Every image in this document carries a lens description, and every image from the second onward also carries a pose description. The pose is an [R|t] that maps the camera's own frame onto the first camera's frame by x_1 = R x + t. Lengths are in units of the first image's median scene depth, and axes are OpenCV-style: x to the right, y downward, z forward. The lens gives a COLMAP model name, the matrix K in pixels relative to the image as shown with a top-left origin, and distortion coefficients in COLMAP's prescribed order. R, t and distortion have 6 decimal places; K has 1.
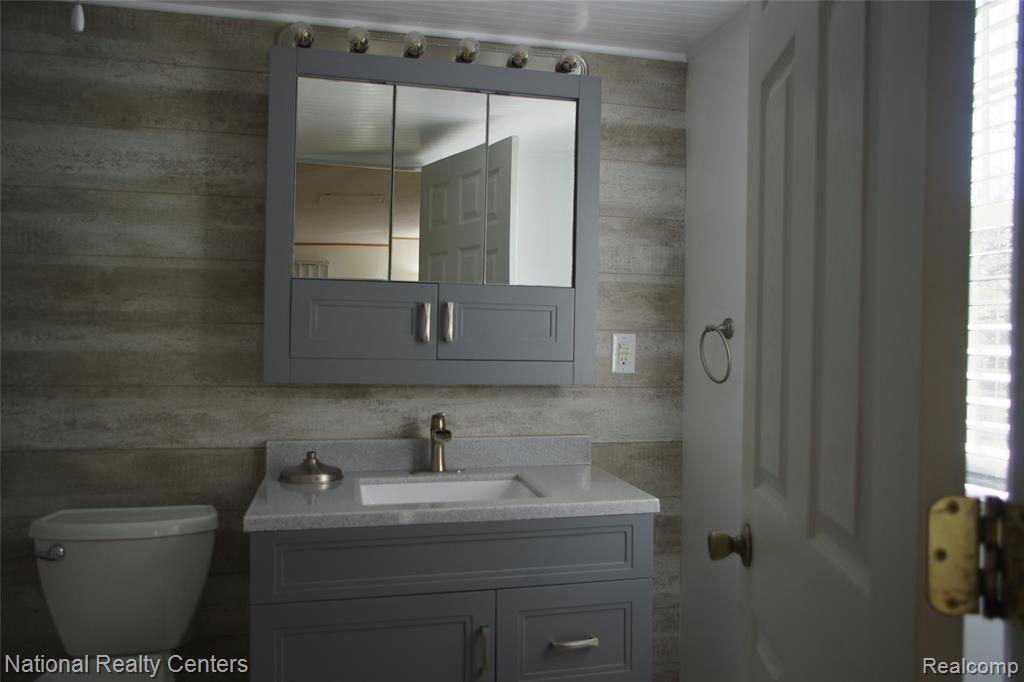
lens RADIAL K [[843.9, 0, 509.9], [0, 843.9, 338.2], [0, 0, 1]] dist [-0.012947, 0.079088]
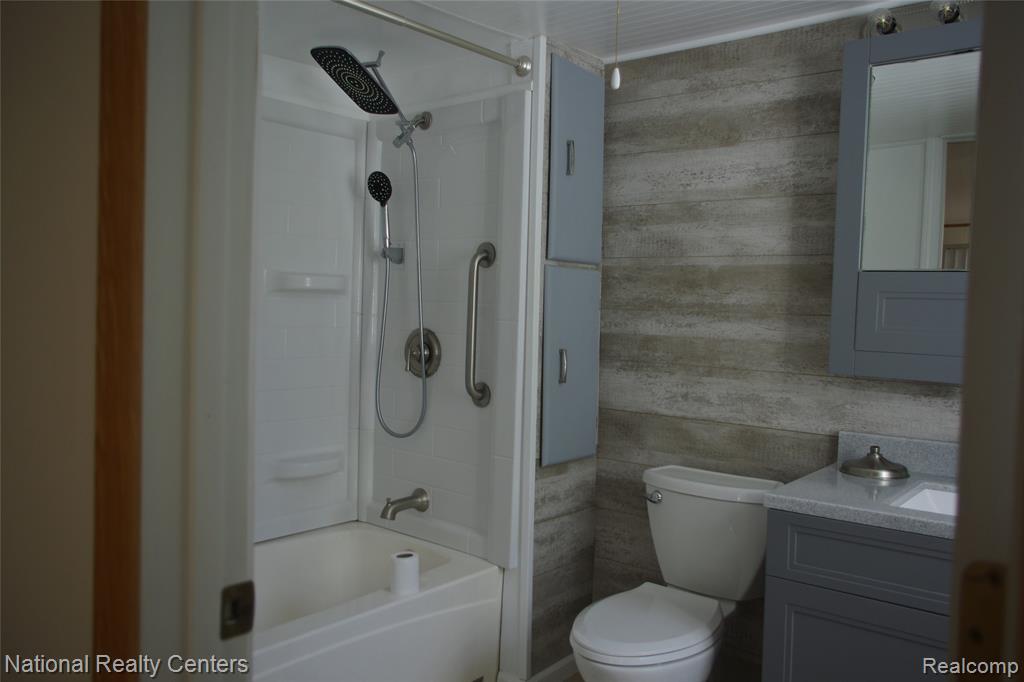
lens RADIAL K [[843.9, 0, 516.4], [0, 843.9, 342.9], [0, 0, 1]] dist [-0.012947, 0.079088]
pose [[0.623387, 0.036149, -0.781077, 0.269901], [-0.029451, 0.999307, 0.022743, 0.004059], [0.781359, 0.008826, 0.624020, 0.055119]]
